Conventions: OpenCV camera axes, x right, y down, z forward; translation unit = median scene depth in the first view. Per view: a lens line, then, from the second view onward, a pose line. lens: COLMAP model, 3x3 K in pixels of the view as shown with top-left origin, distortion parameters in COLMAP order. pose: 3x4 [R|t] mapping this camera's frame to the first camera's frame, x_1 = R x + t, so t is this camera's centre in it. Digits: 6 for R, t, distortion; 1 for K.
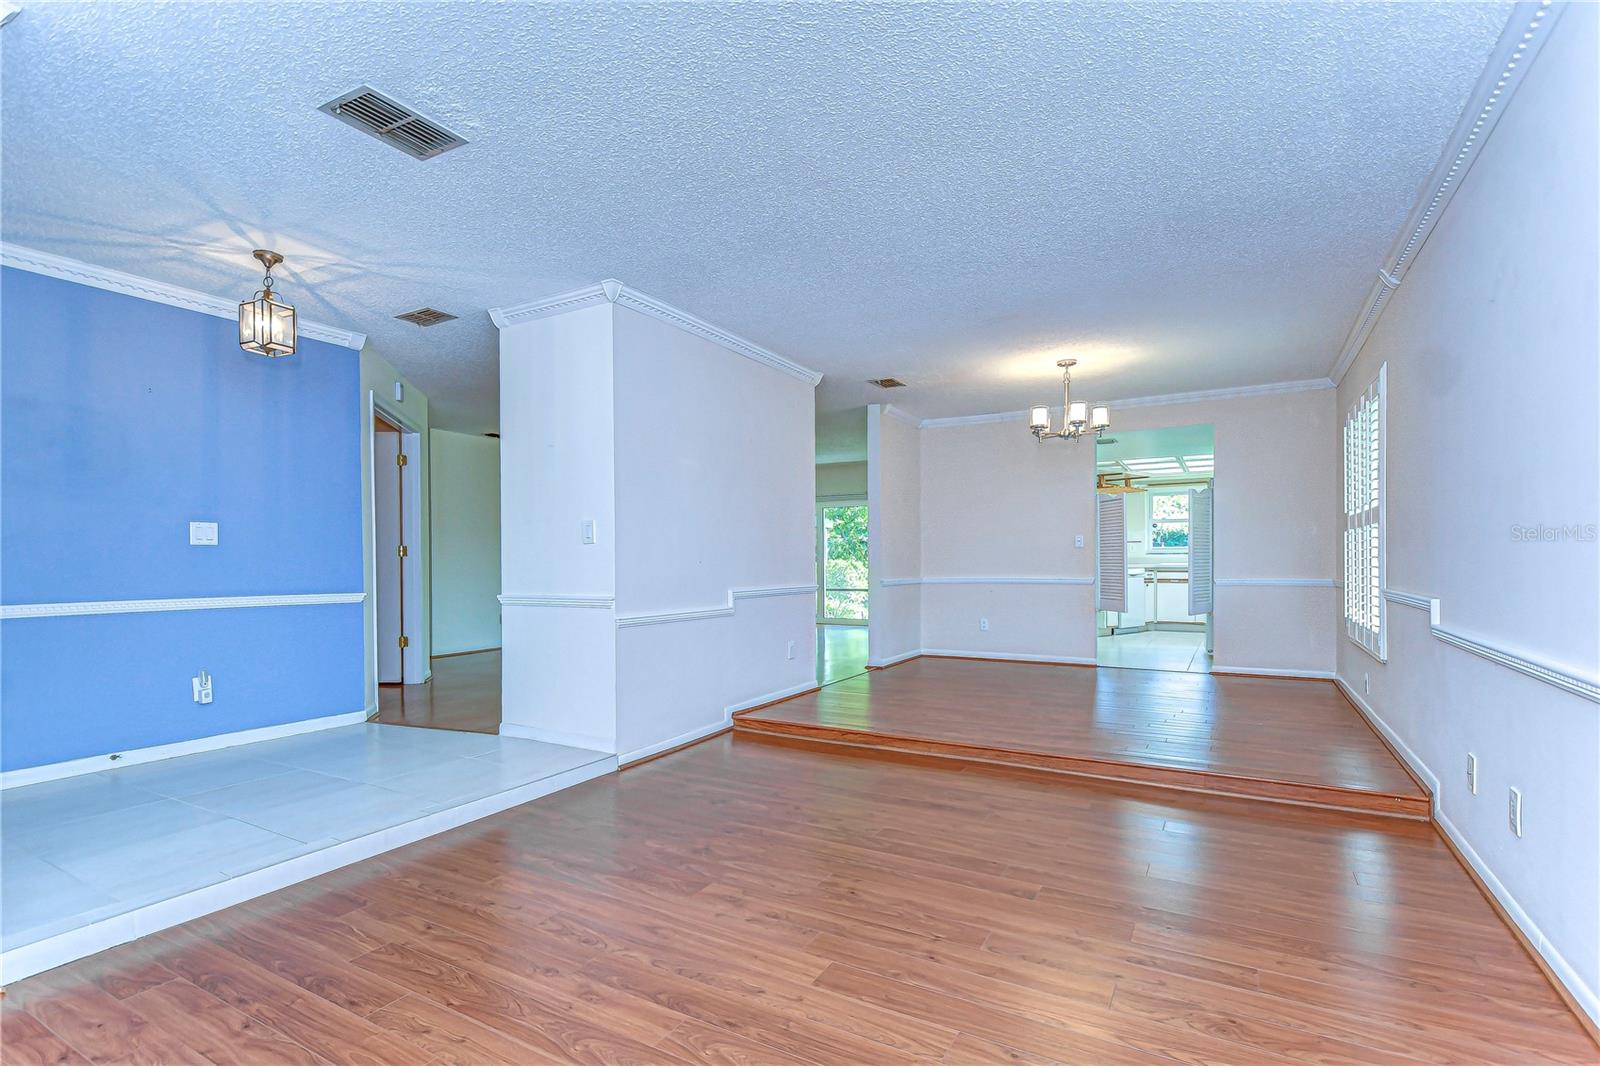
lens RADIAL K [[716.2, 0, 798.2], [0, 716.2, 558.5], [0, 0, 1]] dist [0.009497, -0.009323]
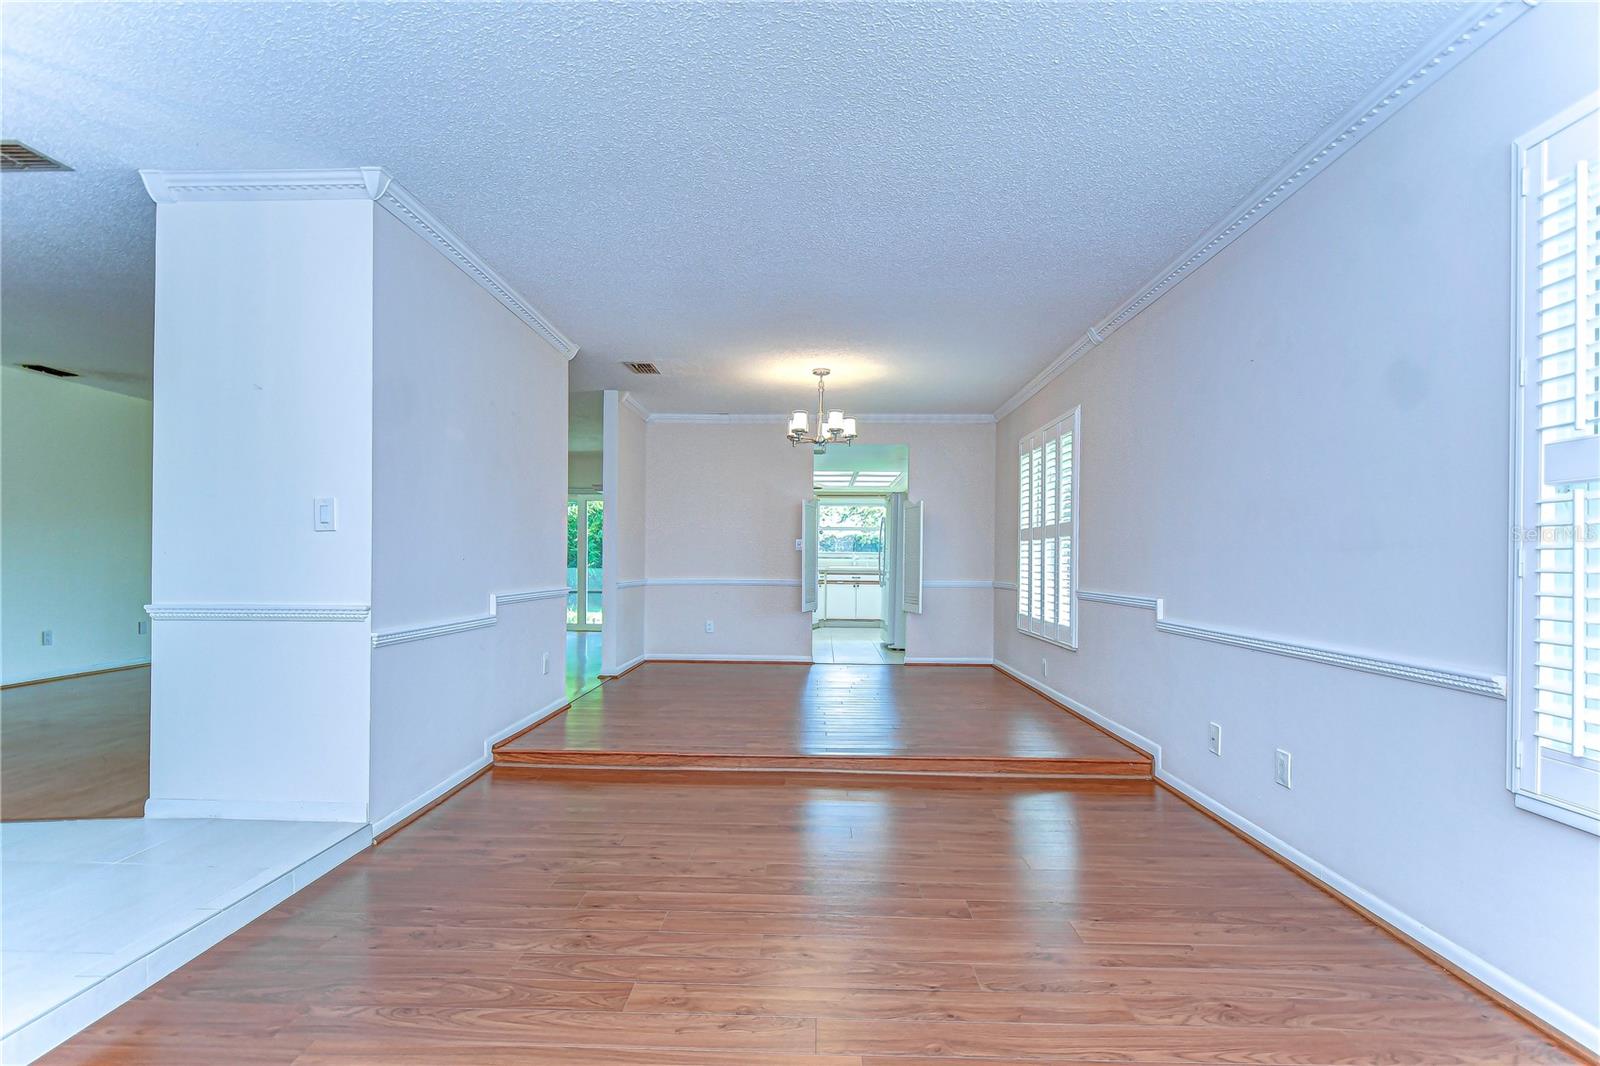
lens RADIAL K [[716.2, 0, 798.2], [0, 716.2, 558.5], [0, 0, 1]] dist [0.009497, -0.009323]
pose [[0.892558, 0.015914, 0.450652, -0.164014], [-0.015396, 0.999870, -0.004814, 0.002227], [-0.450670, -0.002641, 0.892687, 0.129614]]
